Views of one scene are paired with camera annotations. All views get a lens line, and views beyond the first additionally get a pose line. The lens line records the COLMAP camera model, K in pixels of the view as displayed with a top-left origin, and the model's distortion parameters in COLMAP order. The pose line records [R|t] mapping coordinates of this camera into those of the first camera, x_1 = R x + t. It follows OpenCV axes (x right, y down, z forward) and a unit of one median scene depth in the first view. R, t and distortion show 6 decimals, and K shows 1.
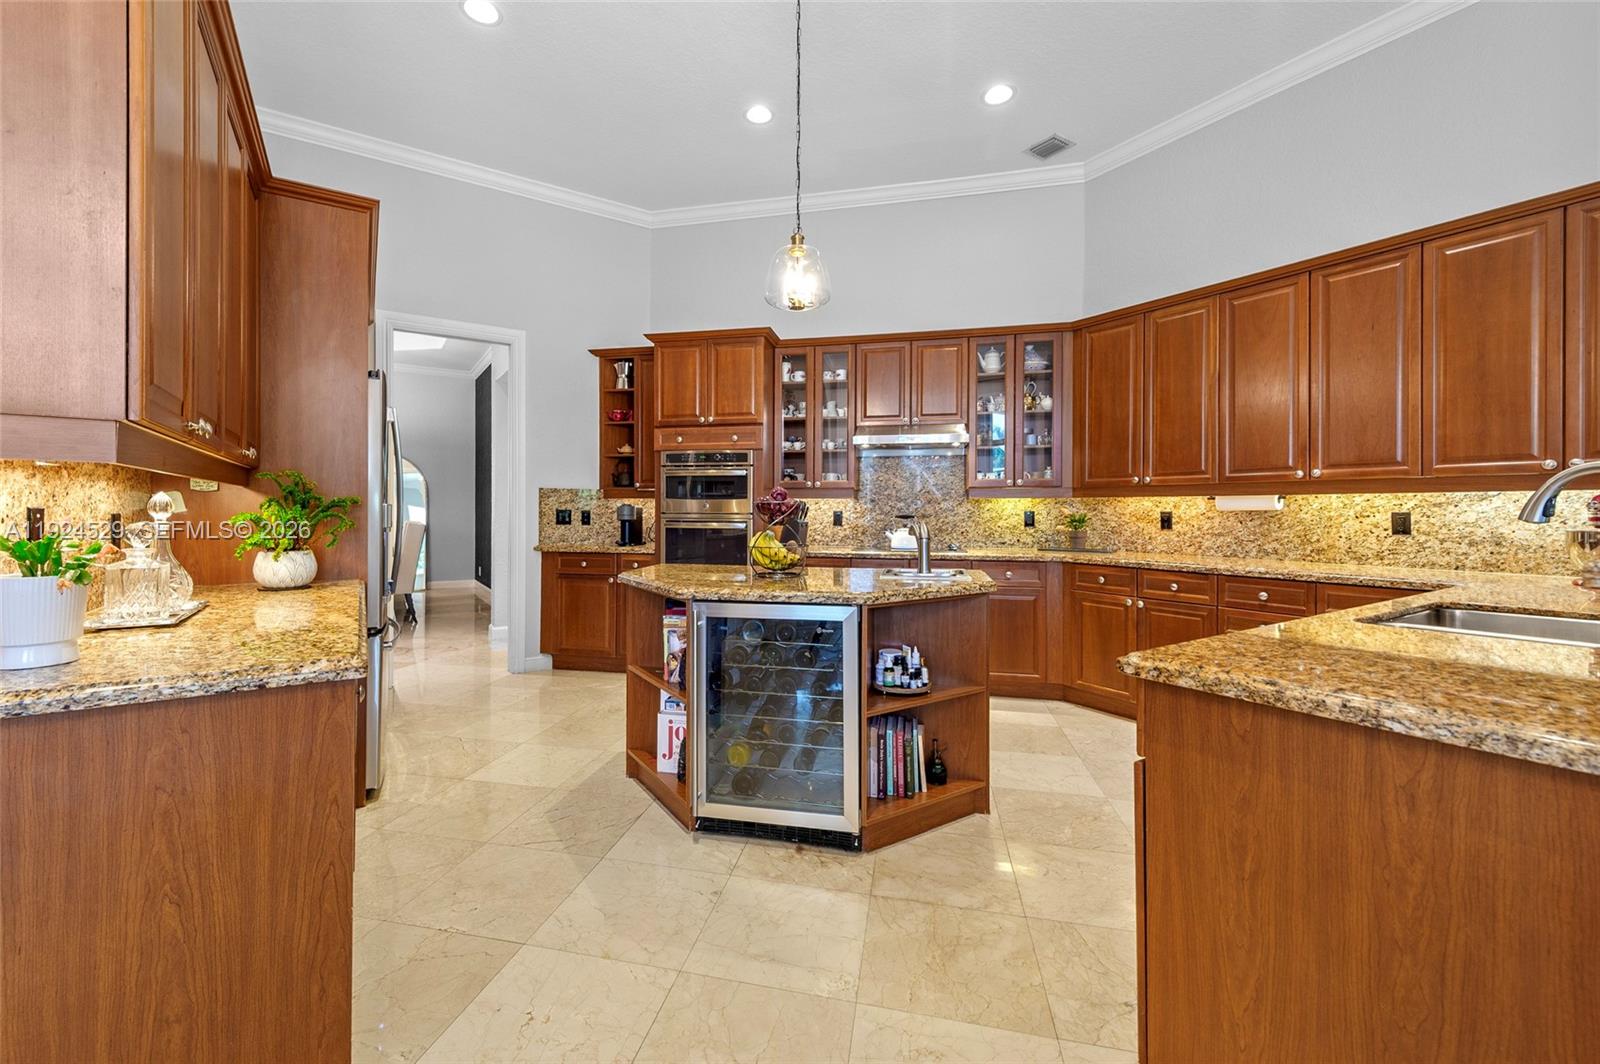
lens RADIAL K [[653.1, 0, 771.5], [0, 653.1, 507.2], [0, 0, 1]] dist [0.001676, 0.000020]
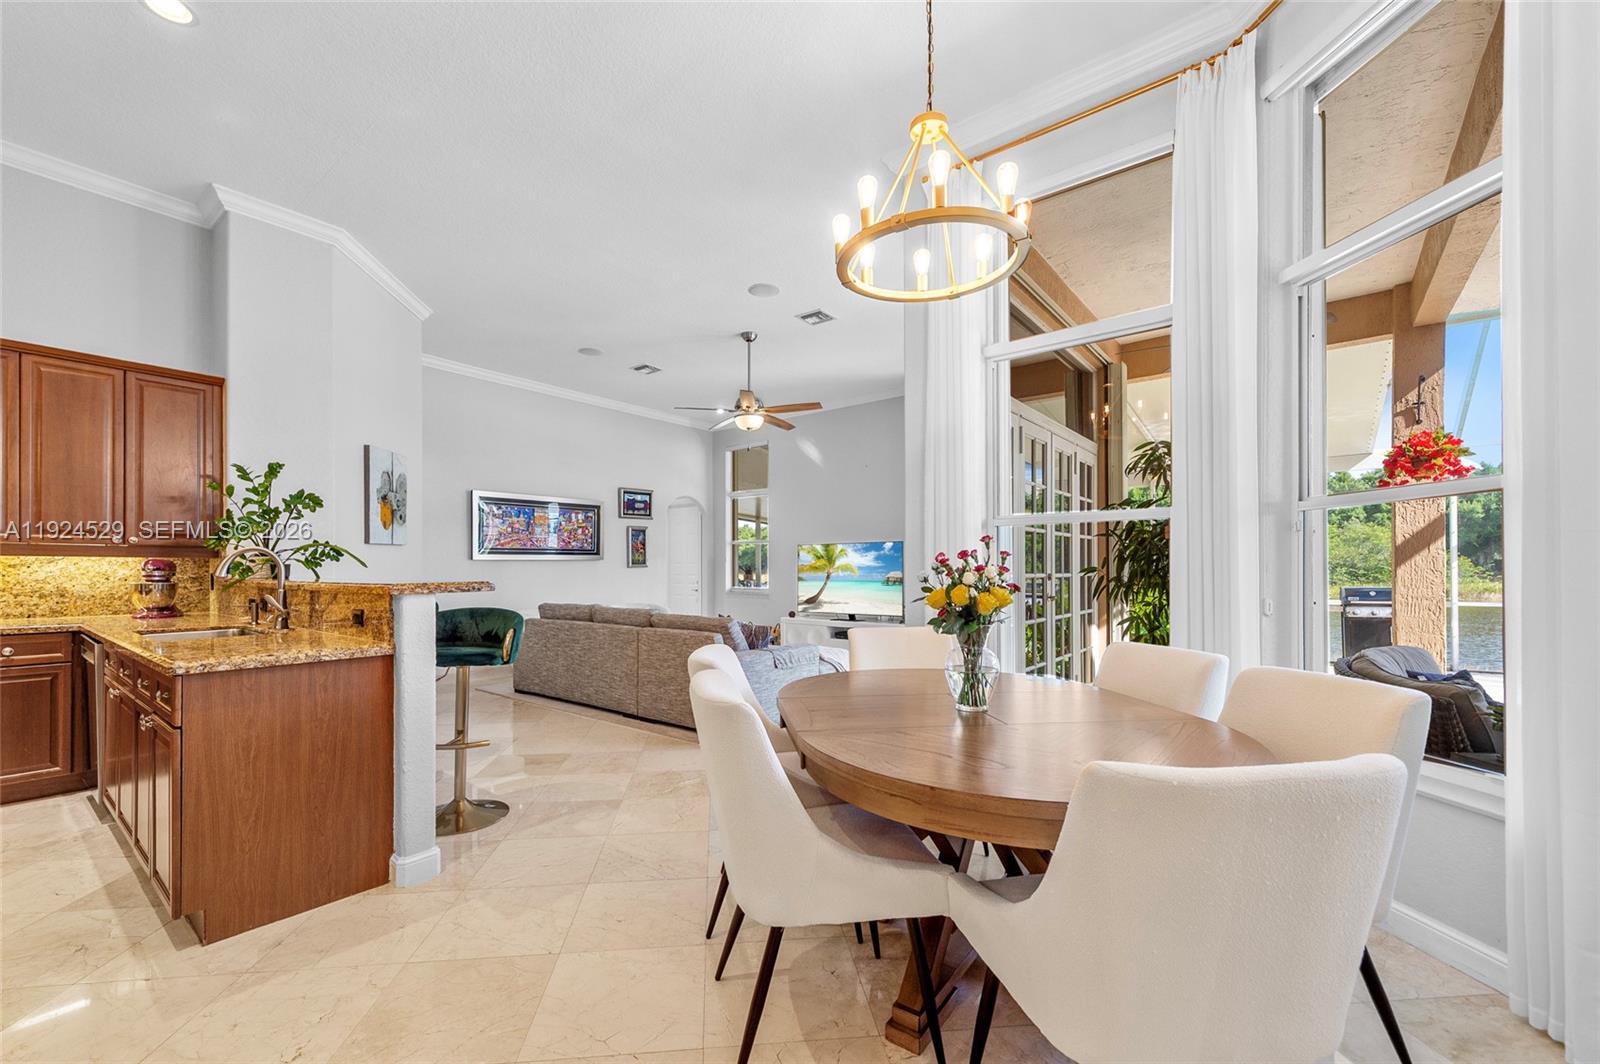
lens RADIAL K [[644.0, 0, 797.0], [0, 644.0, 568.3], [0, 0, 1]] dist [0.000284, -0.000069]
pose [[-0.362321, 0.002527, 0.932050, -0.645453], [-0.004426, 0.999980, -0.004432, -0.000502], [-0.932043, -0.005731, -0.362302, 0.075101]]
